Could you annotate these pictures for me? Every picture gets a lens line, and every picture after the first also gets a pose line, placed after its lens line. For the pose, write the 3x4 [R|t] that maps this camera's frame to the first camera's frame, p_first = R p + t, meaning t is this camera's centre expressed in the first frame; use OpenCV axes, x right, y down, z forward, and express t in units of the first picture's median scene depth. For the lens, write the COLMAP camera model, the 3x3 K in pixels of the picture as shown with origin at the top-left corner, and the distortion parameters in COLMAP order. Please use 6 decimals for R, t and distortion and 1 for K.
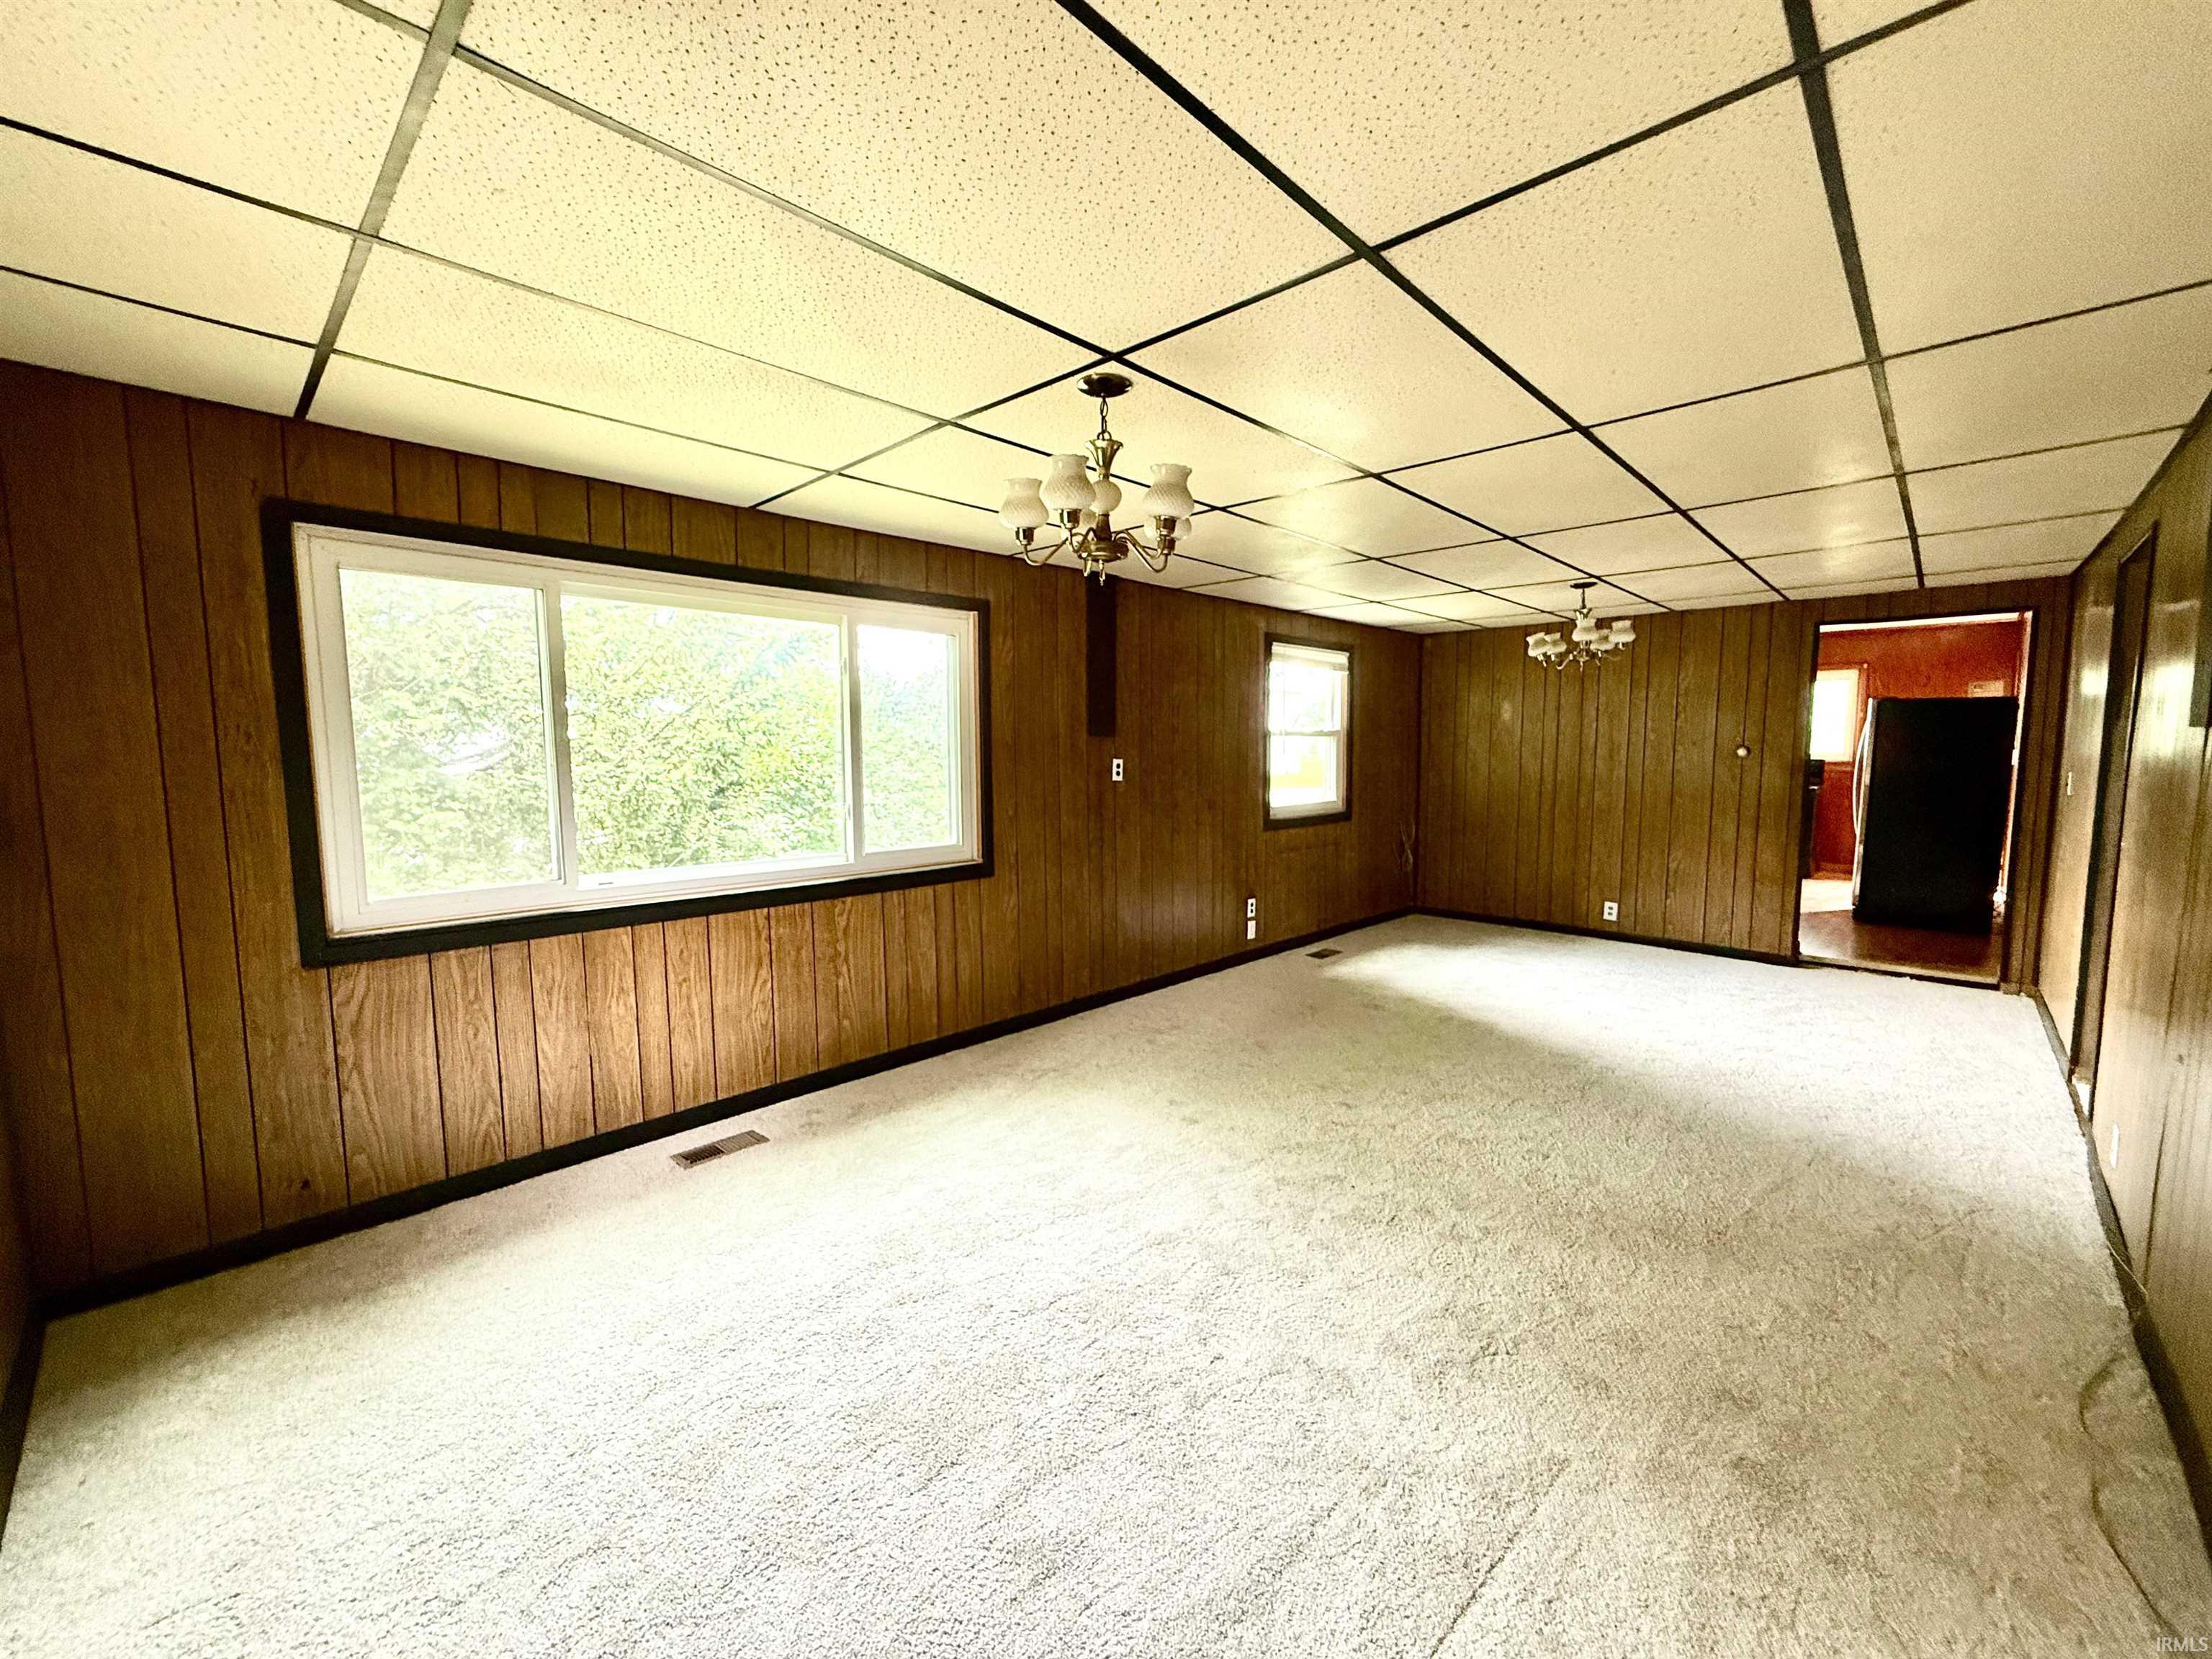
lens RADIAL K [[877.6, 0, 1101.6], [0, 877.6, 830.9], [0, 0, 1]] dist [-0.000972, -0.000122]
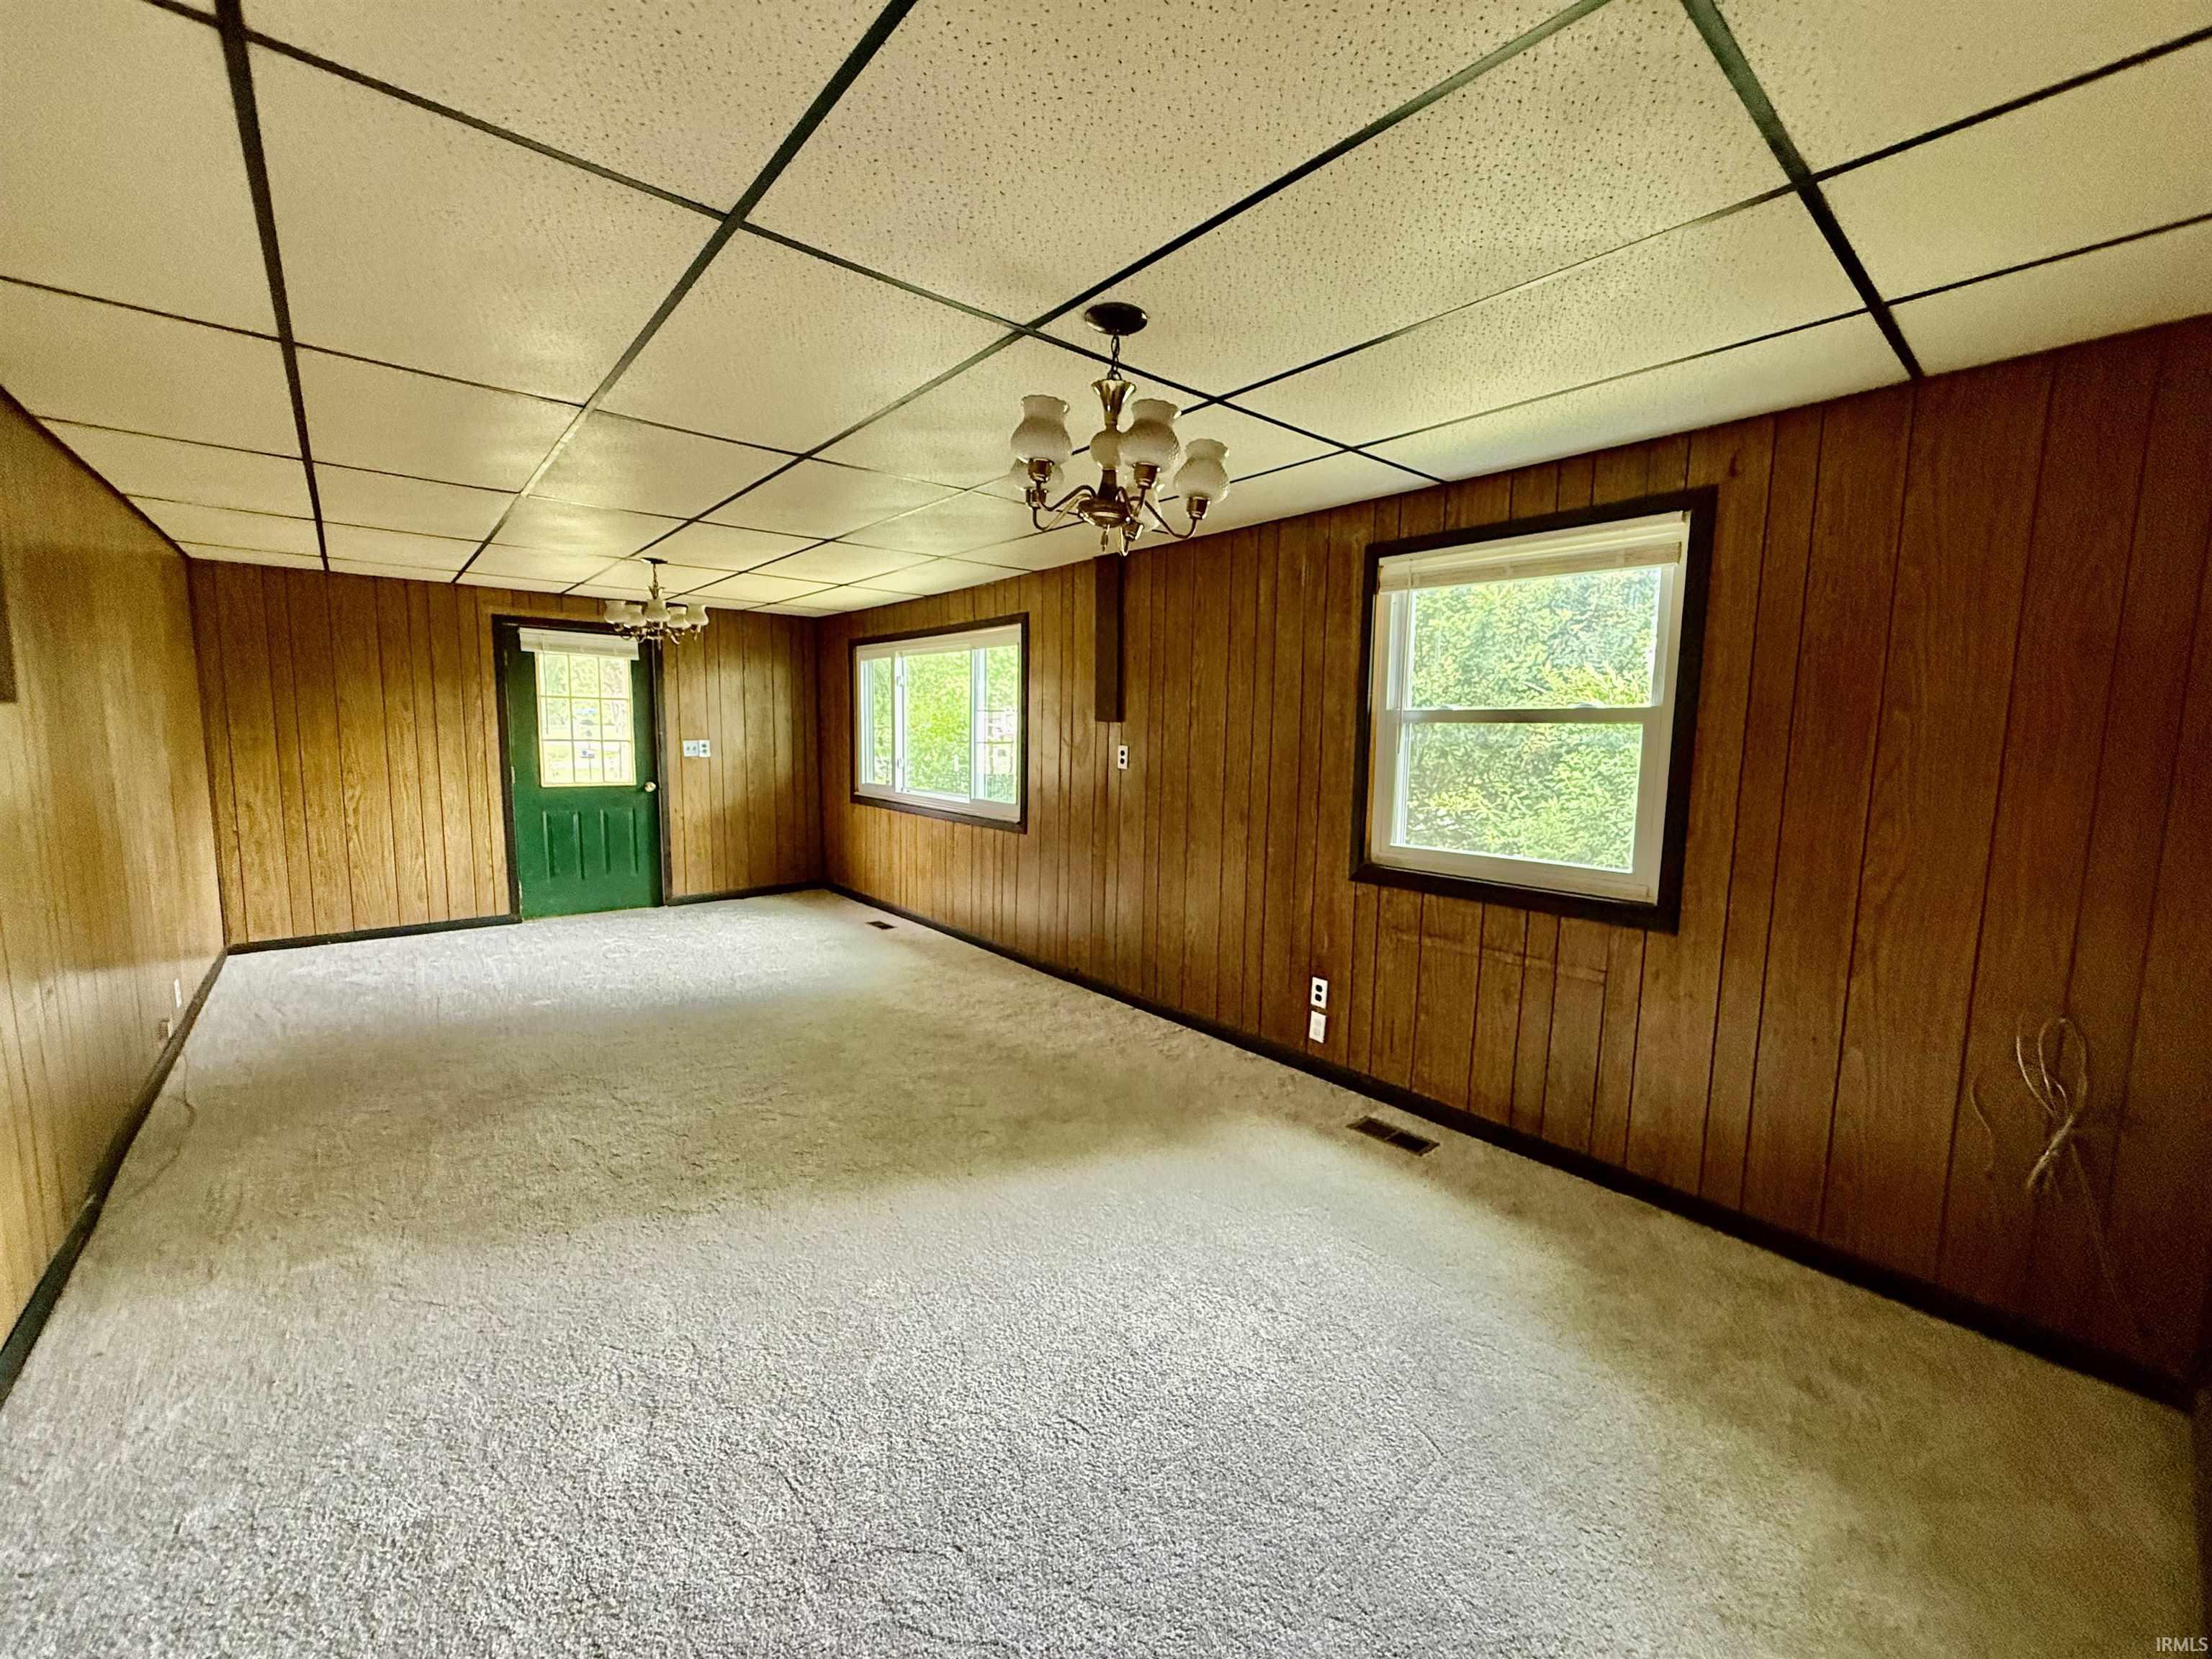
lens RADIAL K [[877.6, 0, 1101.6], [0, 877.6, 830.9], [0, 0, 1]] dist [-0.000972, -0.000122]
pose [[-0.092546, 0.121108, -0.988316, 0.800994], [-0.110579, 0.985186, 0.131079, -0.093447], [0.989549, 0.121418, -0.077783, 0.883707]]
